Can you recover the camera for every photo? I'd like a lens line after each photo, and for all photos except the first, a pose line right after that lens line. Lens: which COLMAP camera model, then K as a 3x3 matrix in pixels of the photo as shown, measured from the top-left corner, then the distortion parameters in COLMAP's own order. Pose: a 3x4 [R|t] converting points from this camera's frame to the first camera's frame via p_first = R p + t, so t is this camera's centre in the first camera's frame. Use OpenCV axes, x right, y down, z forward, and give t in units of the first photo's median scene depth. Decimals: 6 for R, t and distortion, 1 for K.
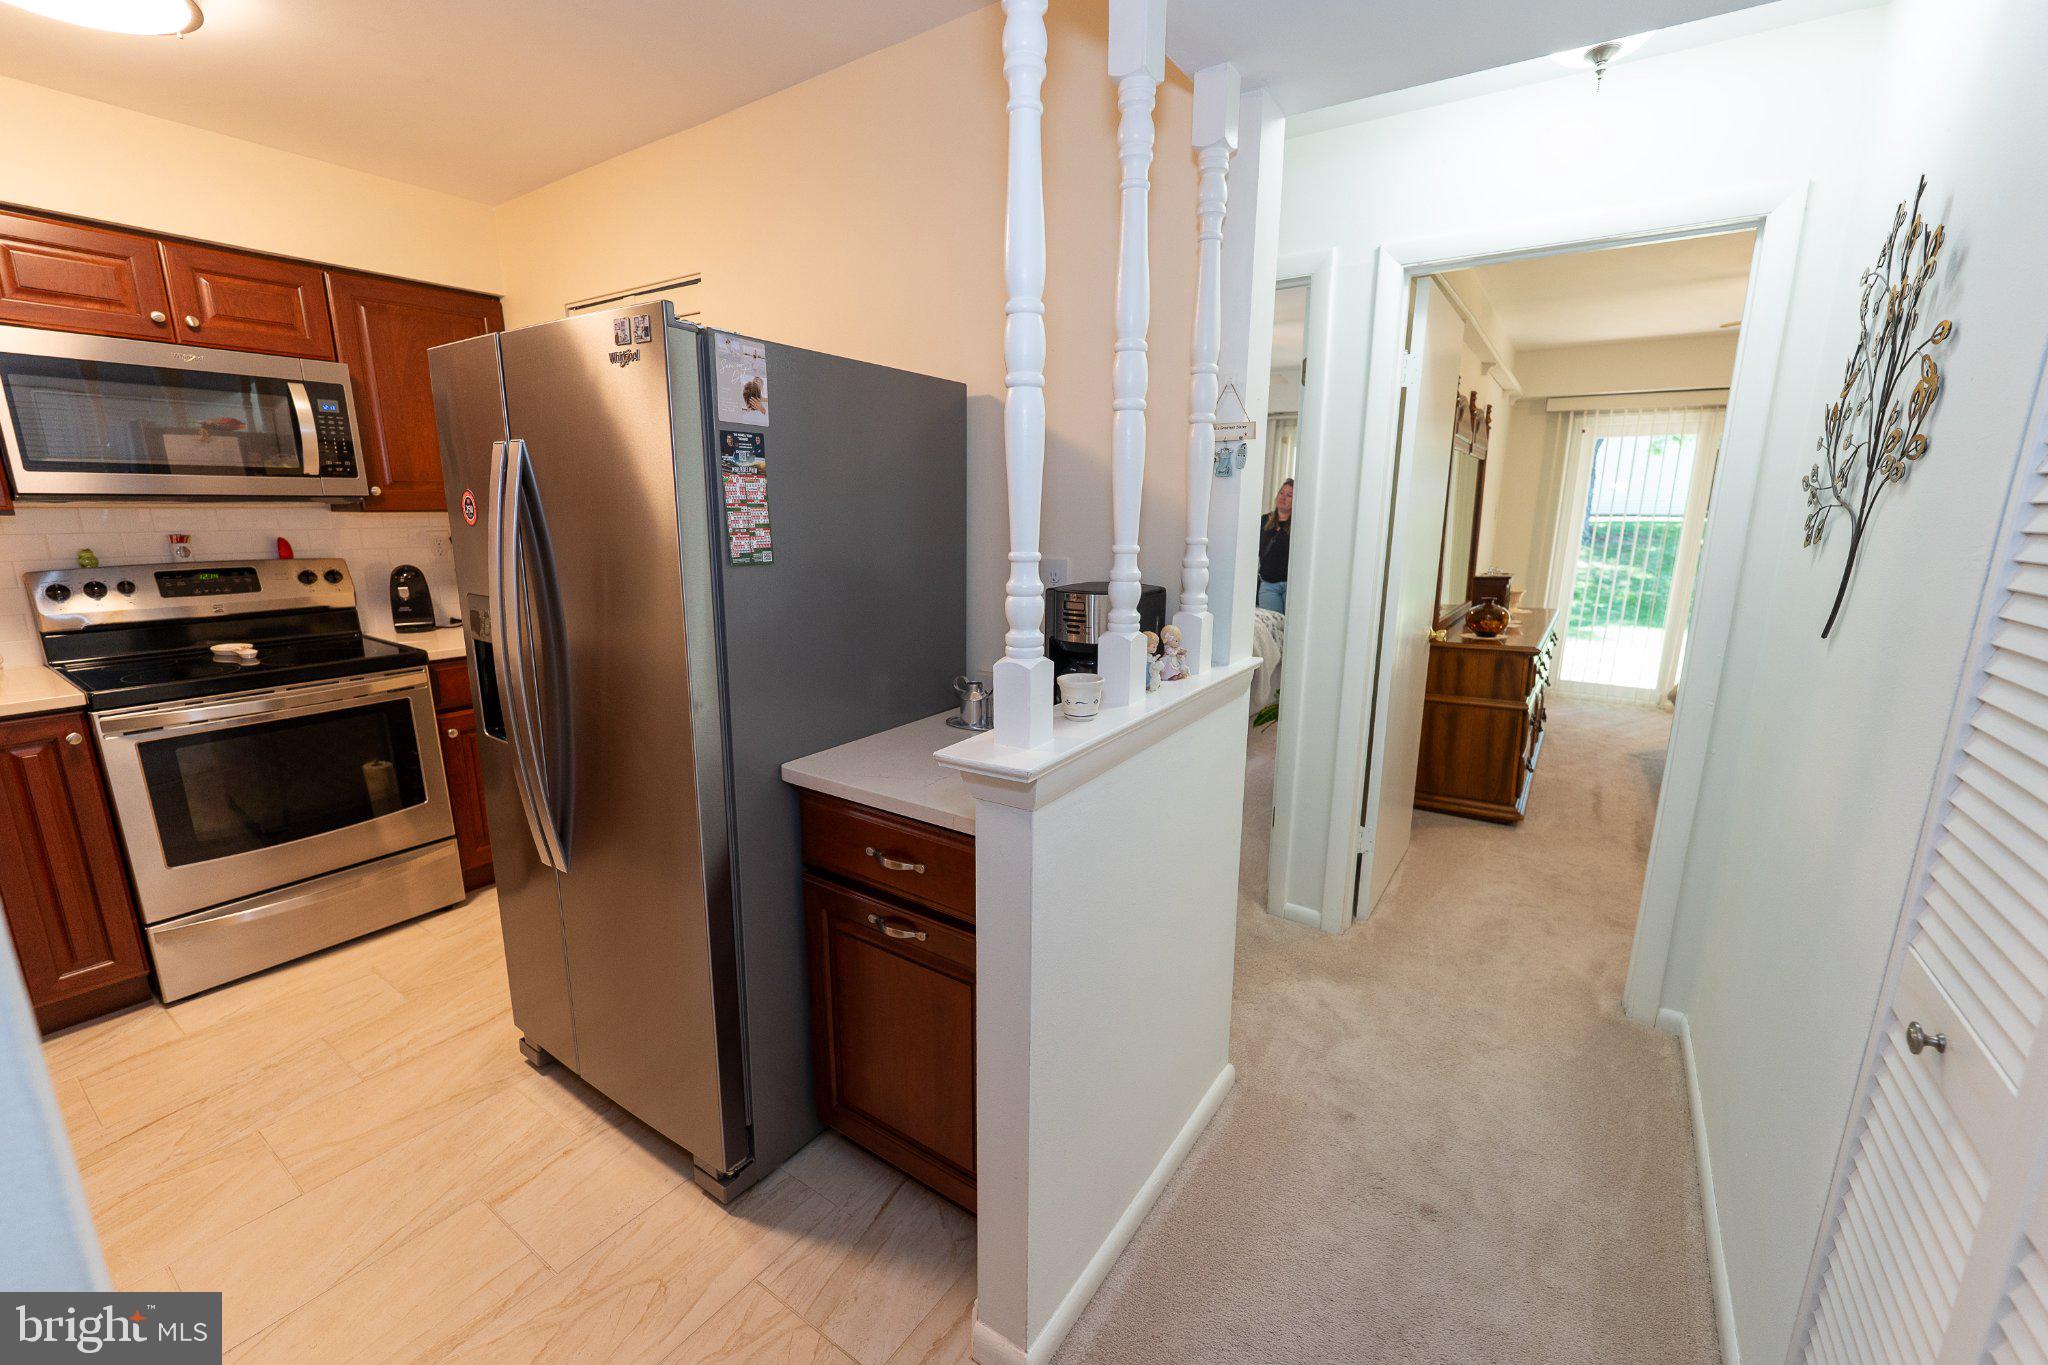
lens RADIAL K [[828.1, 0, 1021.1], [0, 828.1, 687.8], [0, 0, 1]] dist [-0.002328, -0.000245]
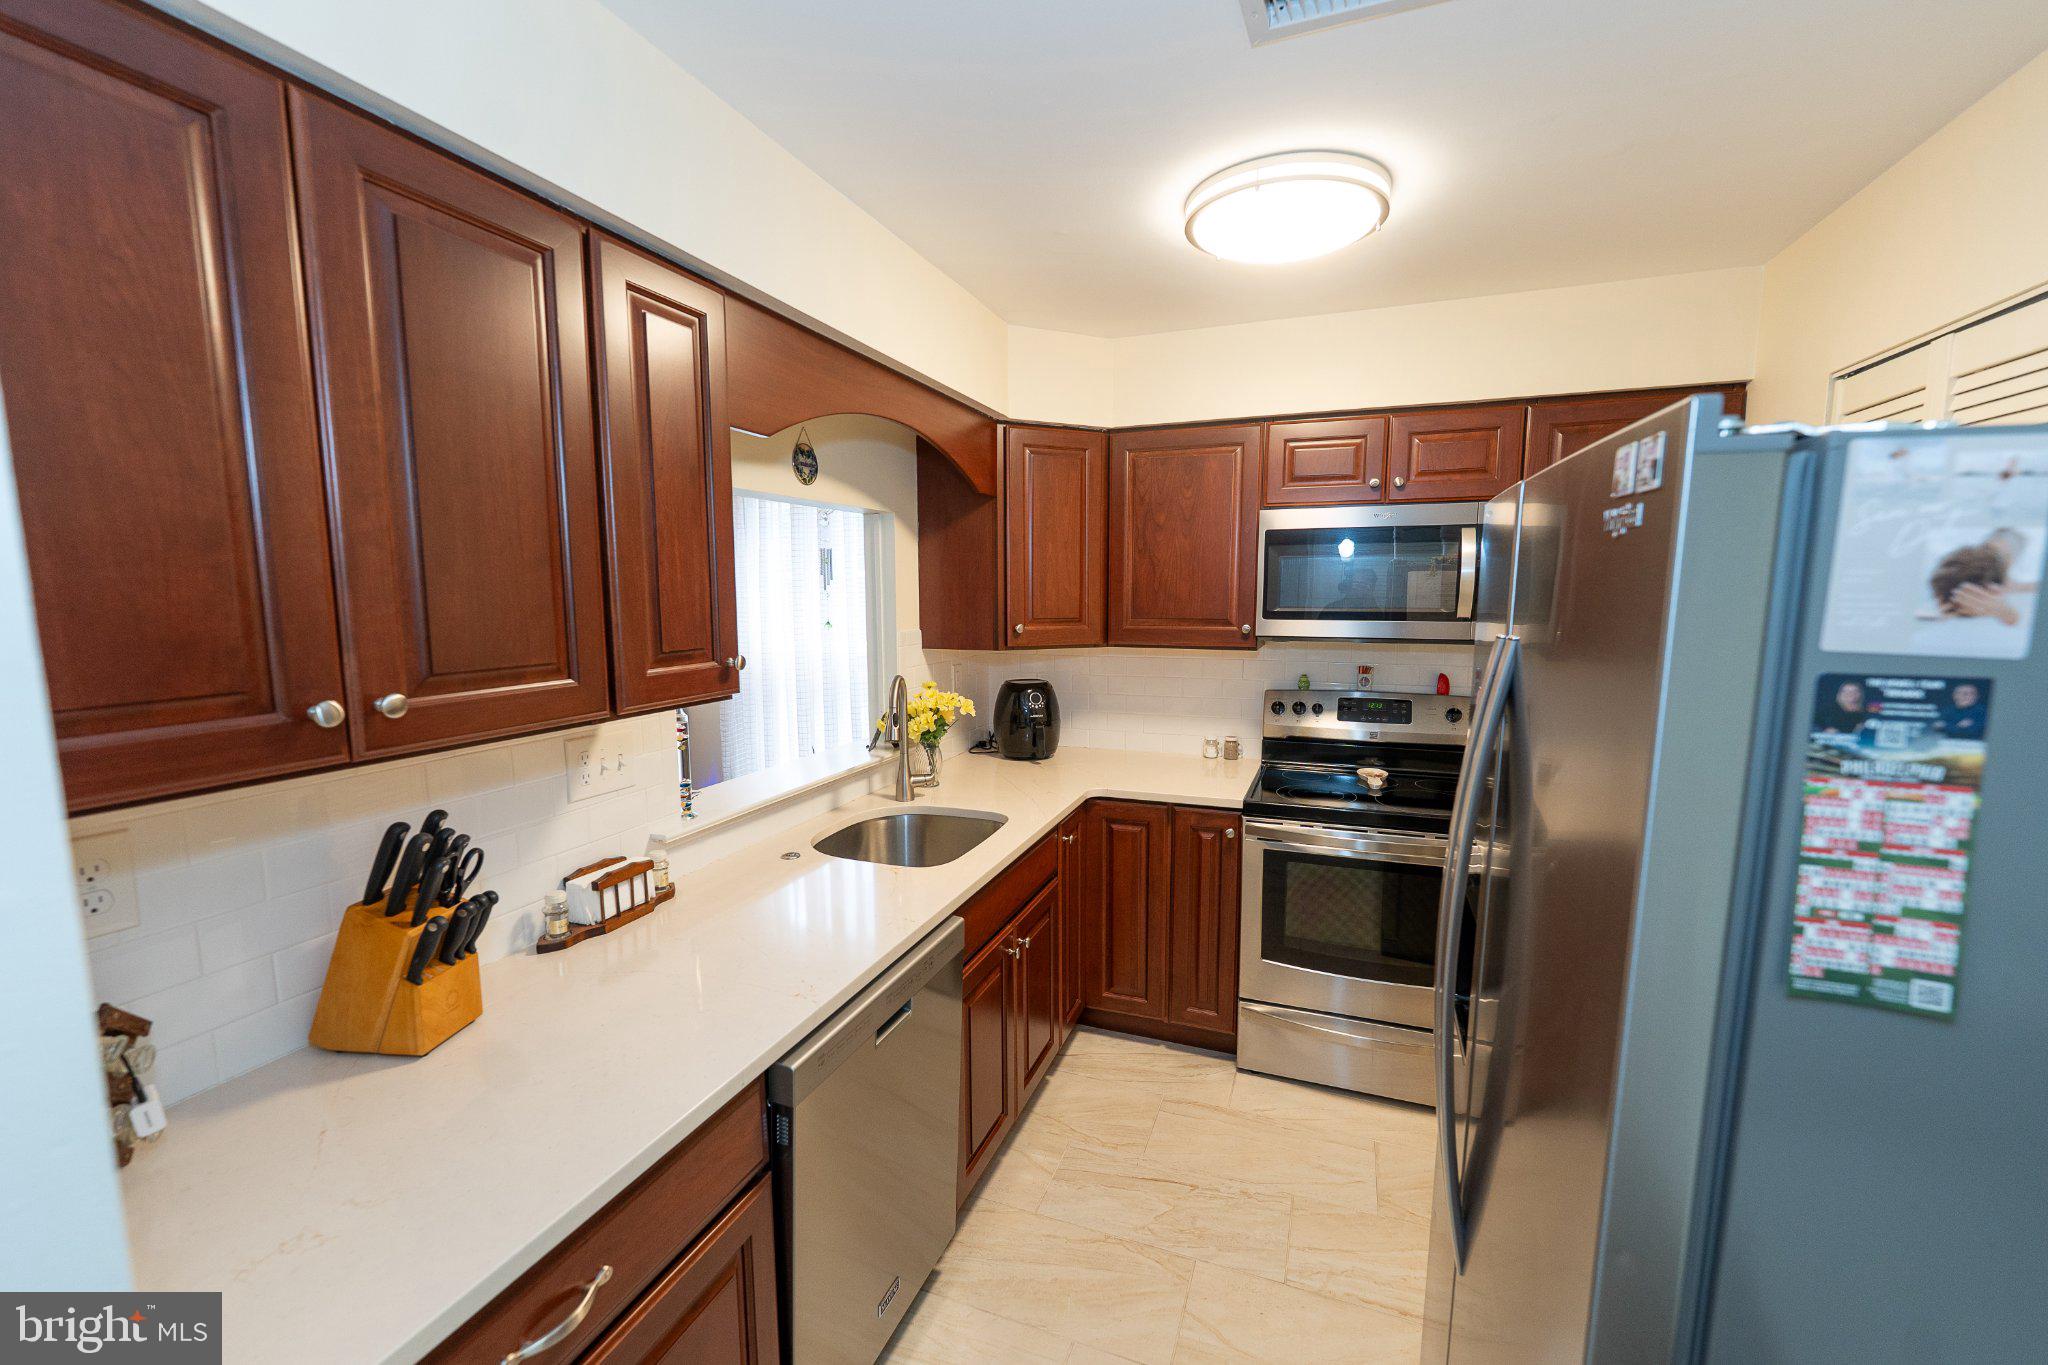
lens RADIAL K [[828.1, 0, 1019.2], [0, 828.1, 688.6], [0, 0, 1]] dist [-0.002328, -0.000245]
pose [[0.231606, 0.110941, -0.966463, -0.037403], [-0.206928, 0.976359, 0.062488, -0.146251], [0.950547, 0.185516, 0.249087, 0.311981]]
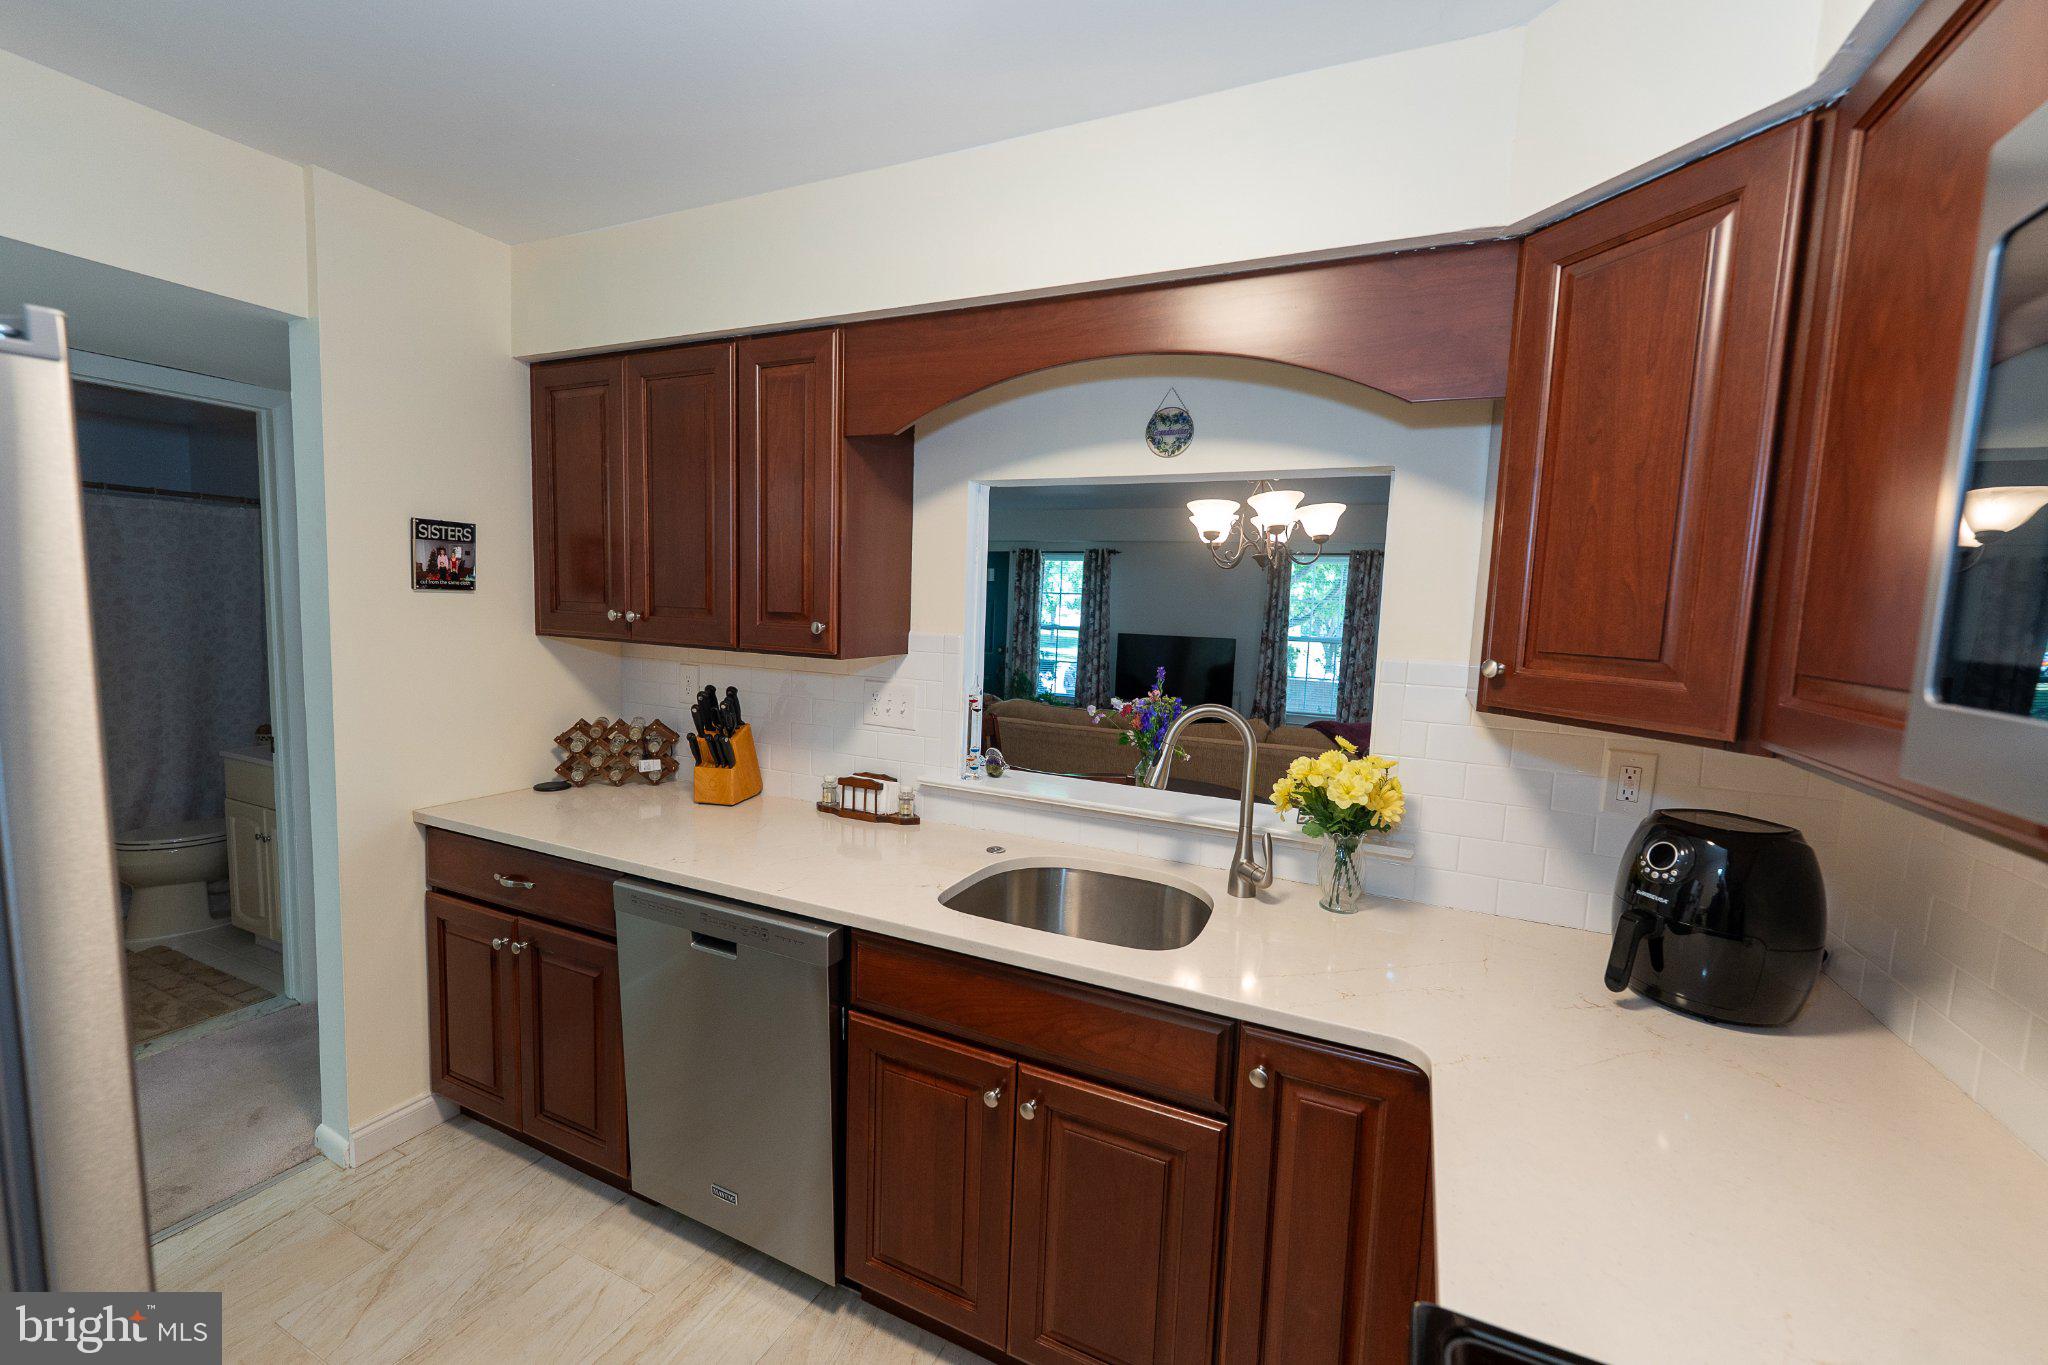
lens RADIAL K [[828.1, 0, 1019.5], [0, 828.1, 687.7], [0, 0, 1]] dist [-0.002328, -0.000245]
pose [[-0.985833, -0.027916, -0.165391, -0.783374], [-0.078484, 0.948221, 0.307760, -0.289848], [0.148236, 0.316381, -0.936979, 1.070801]]
